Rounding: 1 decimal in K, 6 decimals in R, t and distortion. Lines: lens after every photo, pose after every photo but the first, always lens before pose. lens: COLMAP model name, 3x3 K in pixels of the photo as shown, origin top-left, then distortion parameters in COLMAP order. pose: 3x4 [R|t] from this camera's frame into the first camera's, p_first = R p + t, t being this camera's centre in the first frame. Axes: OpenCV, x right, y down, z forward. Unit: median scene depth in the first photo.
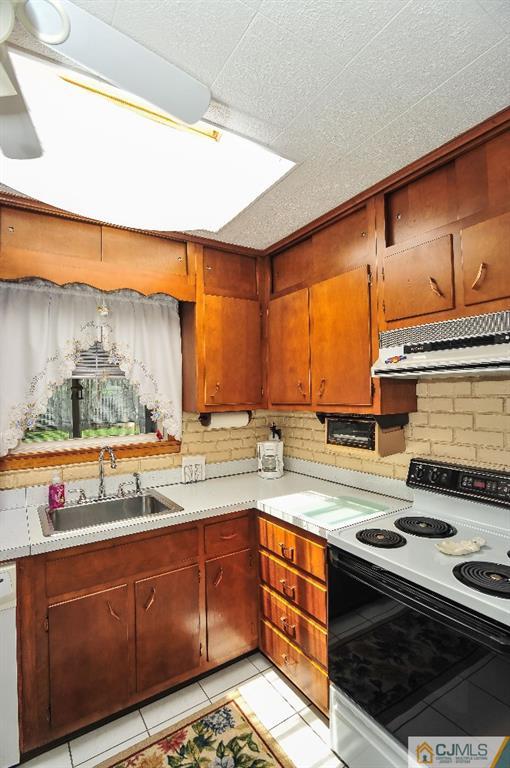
lens RADIAL K [[371.4, 0, 254.1], [0, 371.4, 384.8], [0, 0, 1]] dist [-0.020466, -0.000335]
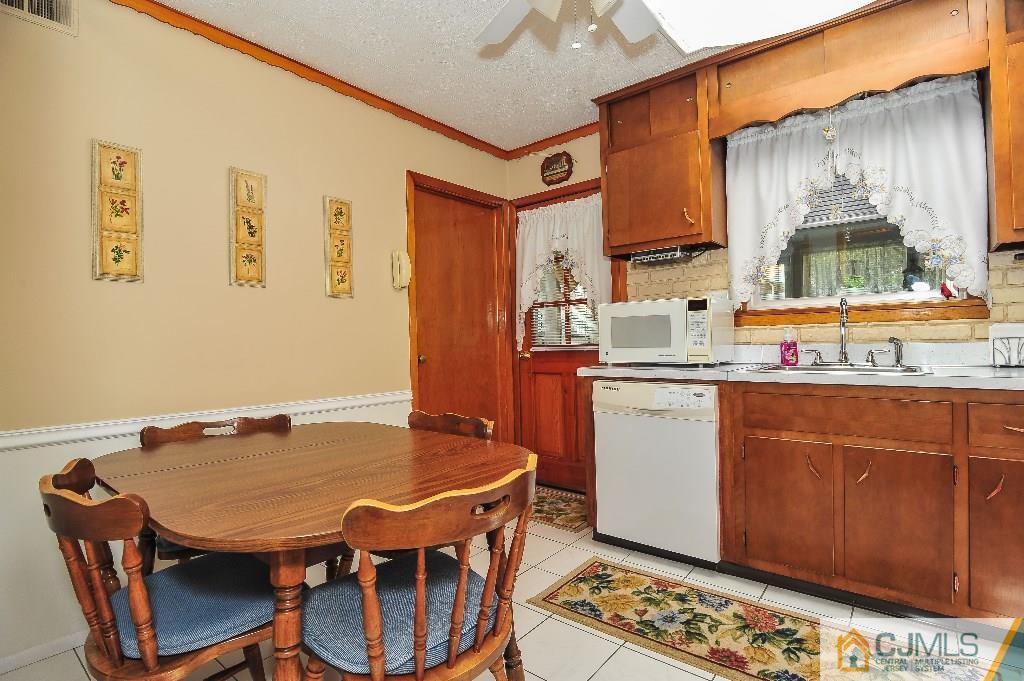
lens RADIAL K [[495.2, 0, 509.5], [0, 495.2, 343.1], [0, 0, 1]] dist [-0.020466, -0.000335]
pose [[0.299170, 0.017294, -0.954043, 0.415936], [0.038654, 0.998795, 0.030226, 0.202955], [0.953417, -0.045921, 0.298141, -0.029938]]
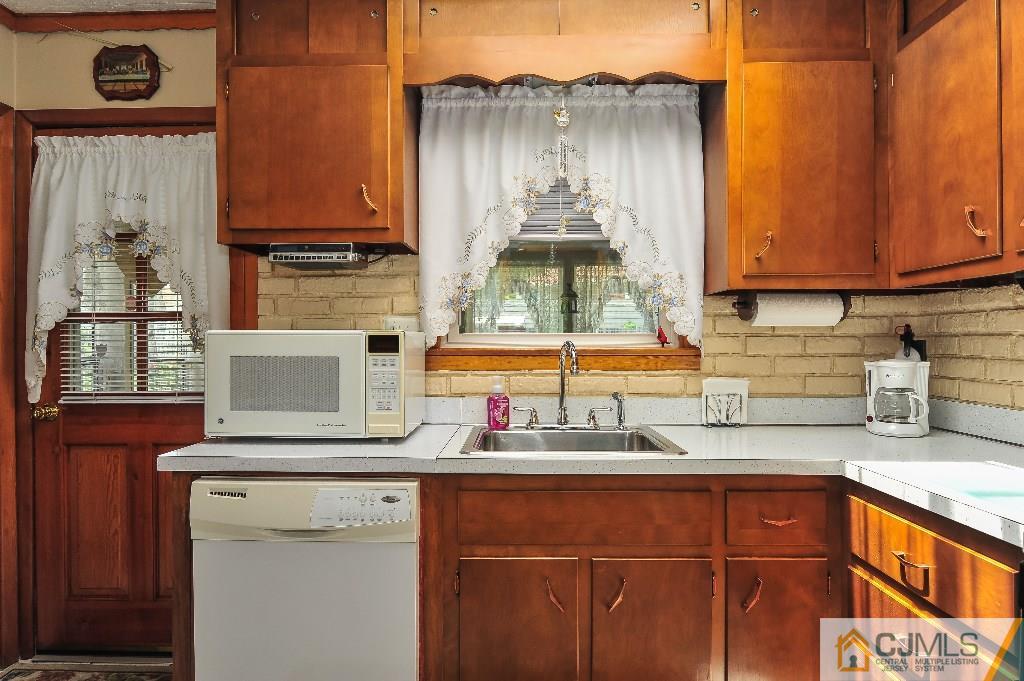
lens RADIAL K [[582.3, 0, 510.0], [0, 582.3, 341.1], [0, 0, 1]] dist [-0.007640, -0.000179]
pose [[0.825901, 0.017858, -0.563532, 0.068190], [-0.001462, 0.999563, 0.029533, 0.137312], [0.563813, -0.023568, 0.825566, 0.146121]]
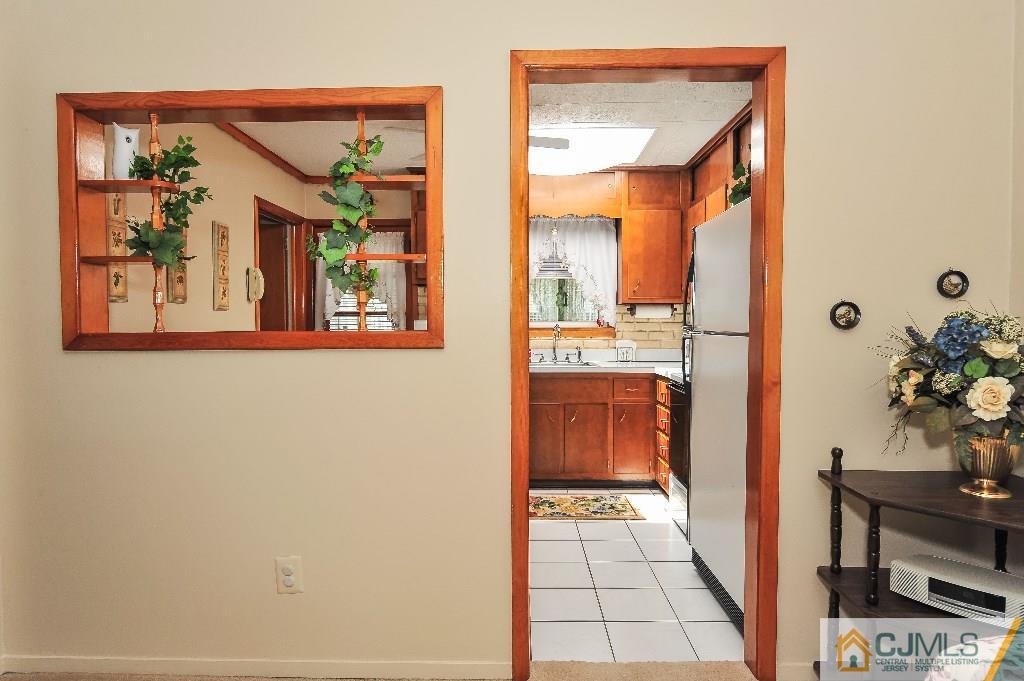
lens RADIAL K [[582.3, 0, 510.0], [0, 582.3, 341.1], [0, 0, 1]] dist [-0.007640, -0.000179]
pose [[0.826735, 0.034836, -0.561513, 0.742679], [-0.001909, 0.998249, 0.059120, 0.096044], [0.562589, -0.047804, 0.825354, -1.006477]]
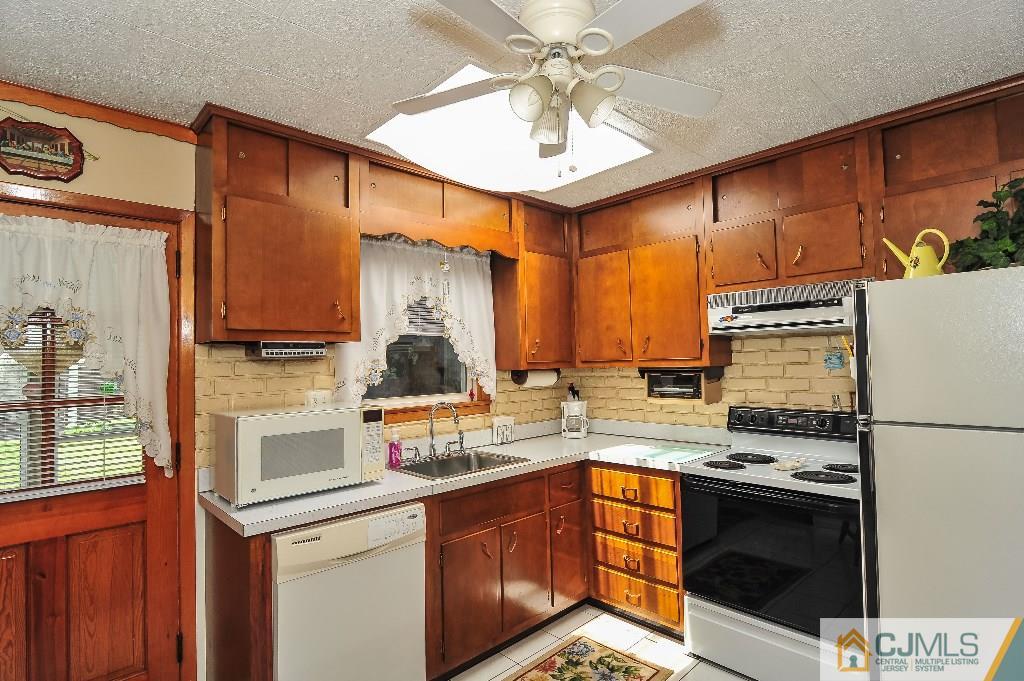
lens RADIAL K [[508.7, 0, 510.3], [0, 508.7, 341.4], [0, 0, 1]] dist [-0.015954, -0.001746]
pose [[0.983999, 0.004174, 0.178123, -0.464740], [-0.000276, 0.999760, -0.021902, 0.031958], [-0.178171, 0.021503, 0.983765, -0.375544]]
